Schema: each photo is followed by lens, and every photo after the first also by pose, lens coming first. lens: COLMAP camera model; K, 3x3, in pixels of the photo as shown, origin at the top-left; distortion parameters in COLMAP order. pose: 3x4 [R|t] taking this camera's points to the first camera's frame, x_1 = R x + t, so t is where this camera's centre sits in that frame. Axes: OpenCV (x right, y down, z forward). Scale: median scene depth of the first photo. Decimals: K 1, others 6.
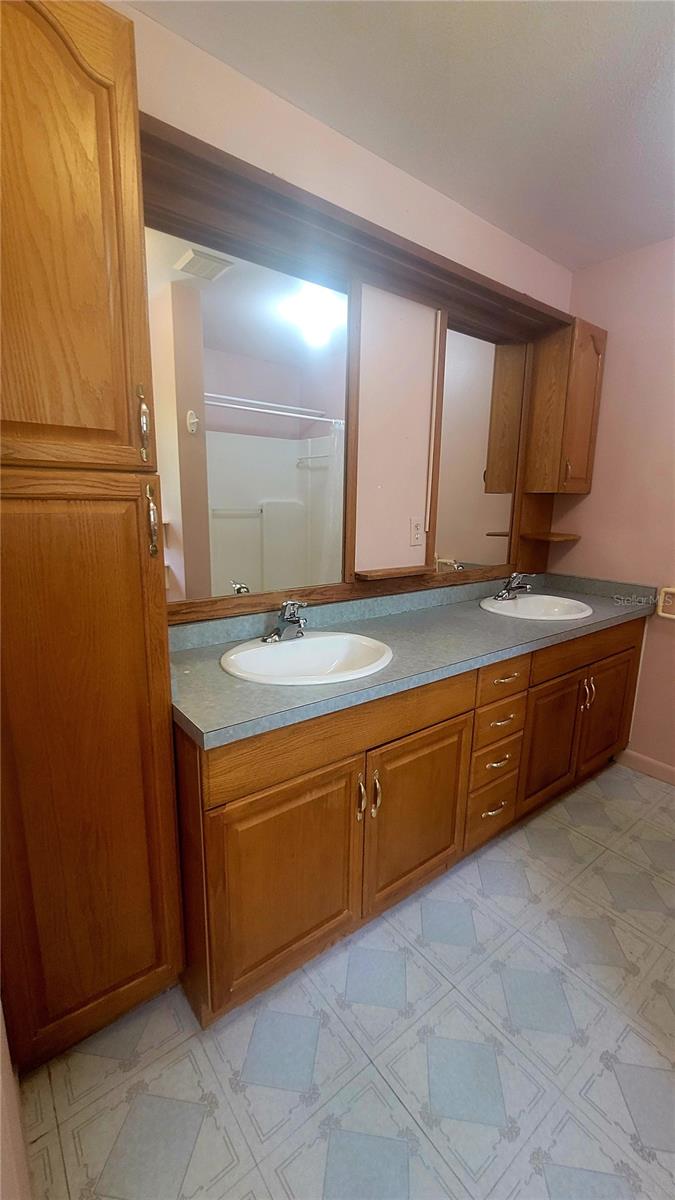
lens RADIAL K [[490.4, 0, 333.9], [0, 490.4, 602.6], [0, 0, 1]] dist [-0.002379, -0.000263]
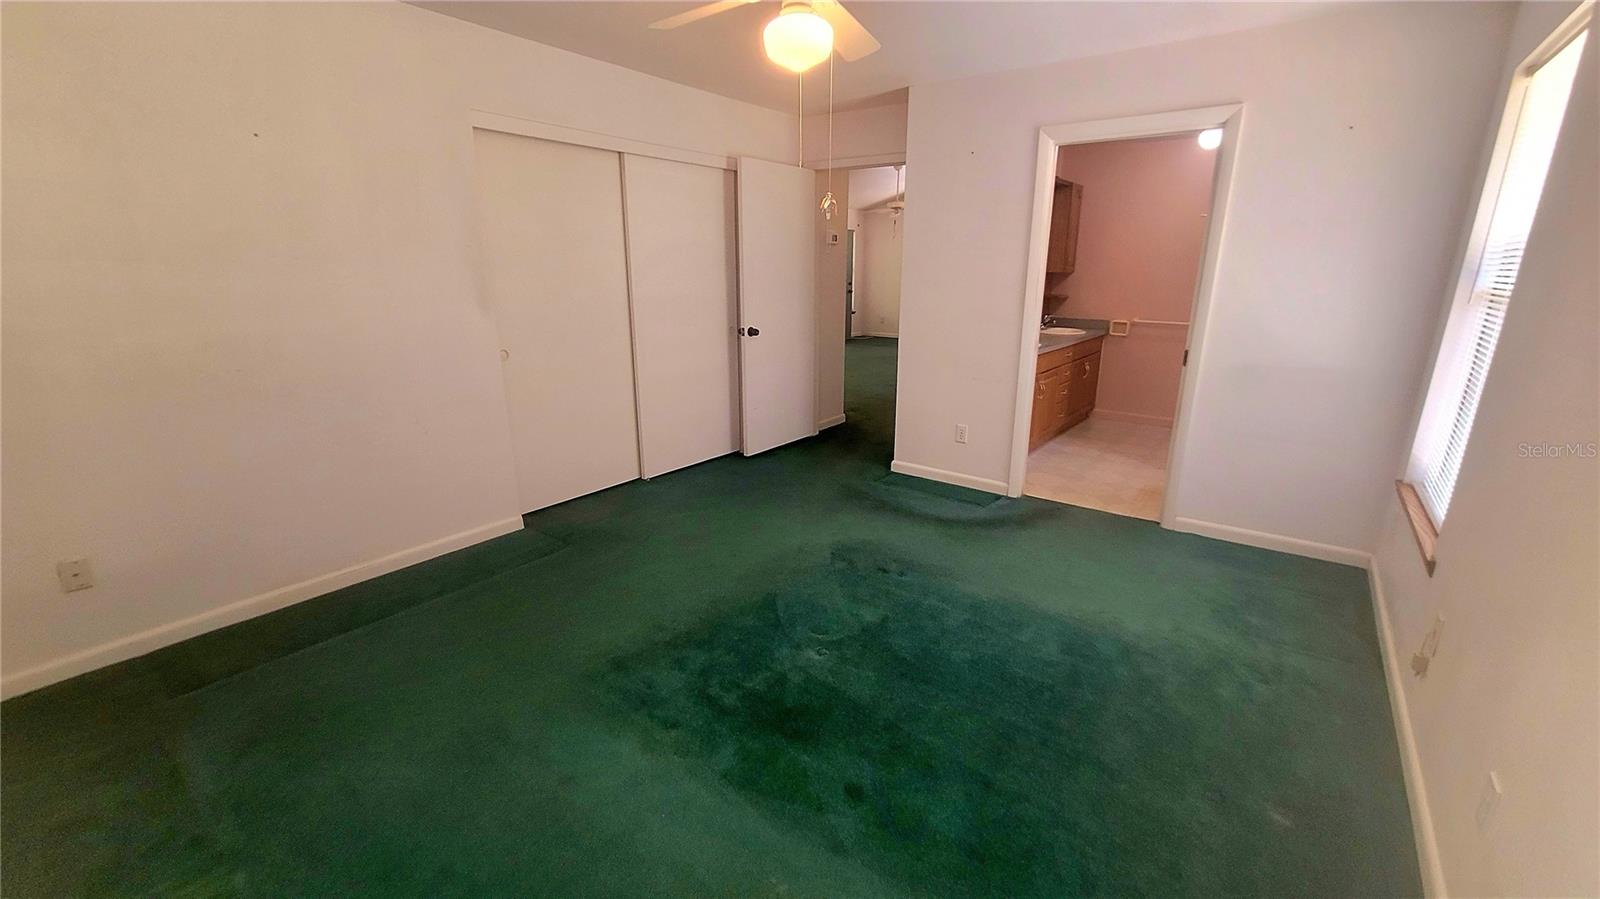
lens RADIAL K [[653.9, 0, 801.7], [0, 653.9, 456.6], [0, 0, 1]] dist [-0.002379, -0.000263]
pose [[0.962430, -0.088407, 0.256734, -1.552345], [0.067367, 0.993693, 0.089641, 0.241178], [-0.263039, -0.068978, 0.962316, -1.541381]]
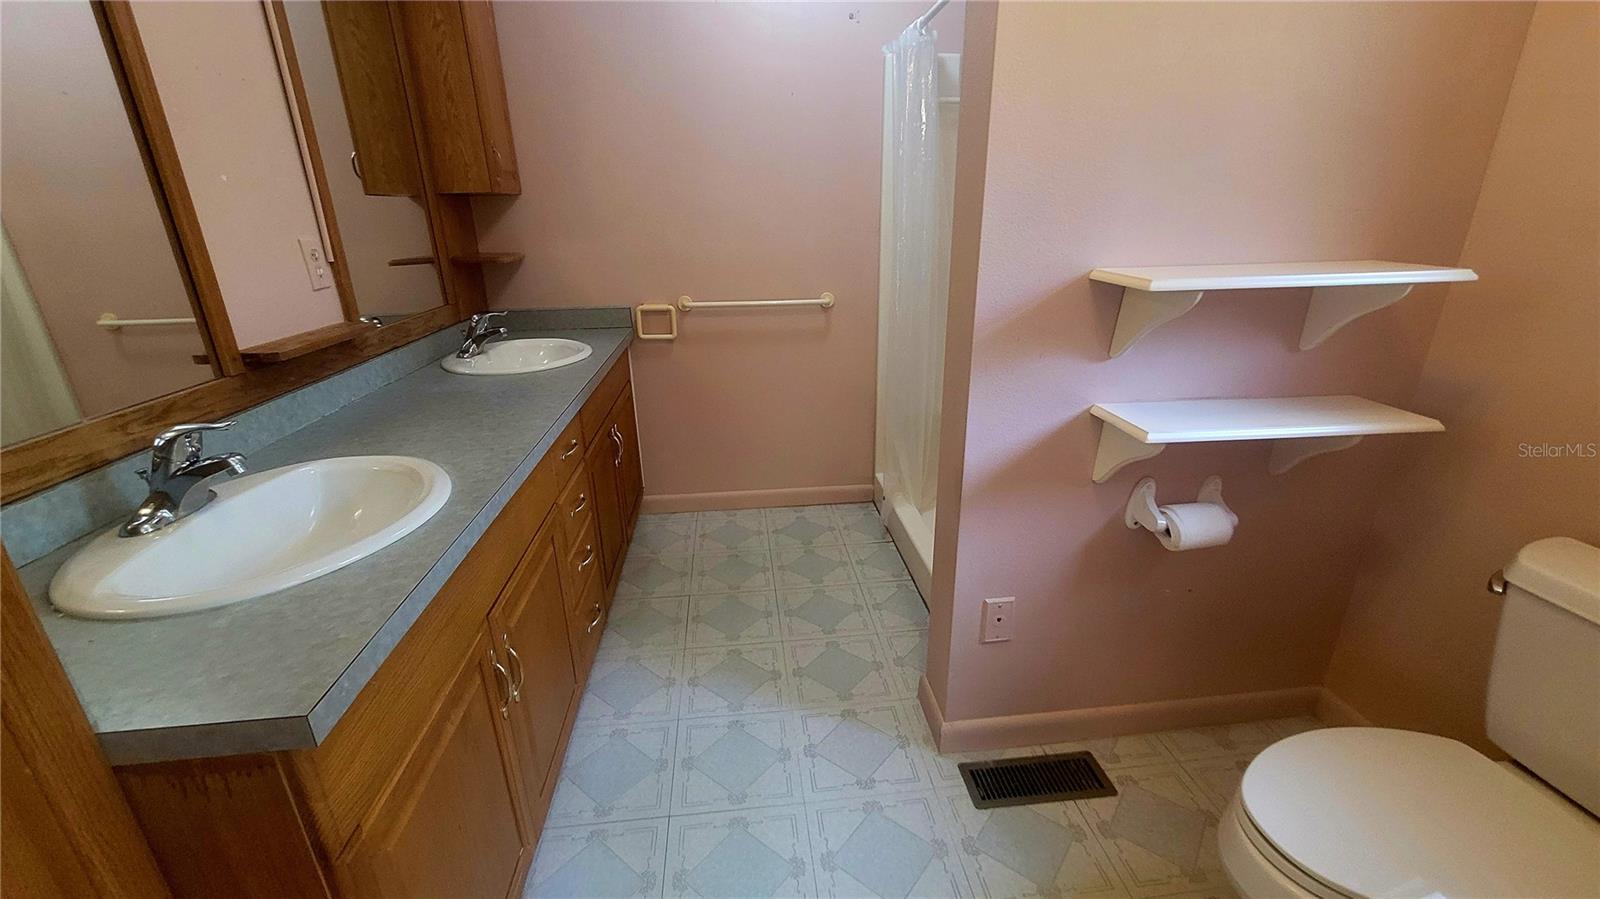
lens RADIAL K [[653.9, 0, 801.7], [0, 653.9, 456.6], [0, 0, 1]] dist [-0.002379, -0.000263]
pose [[0.518664, -0.319370, 0.793089, -0.227917], [0.198114, 0.947260, 0.251891, -0.014078], [-0.831708, 0.026475, 0.554581, 0.138002]]
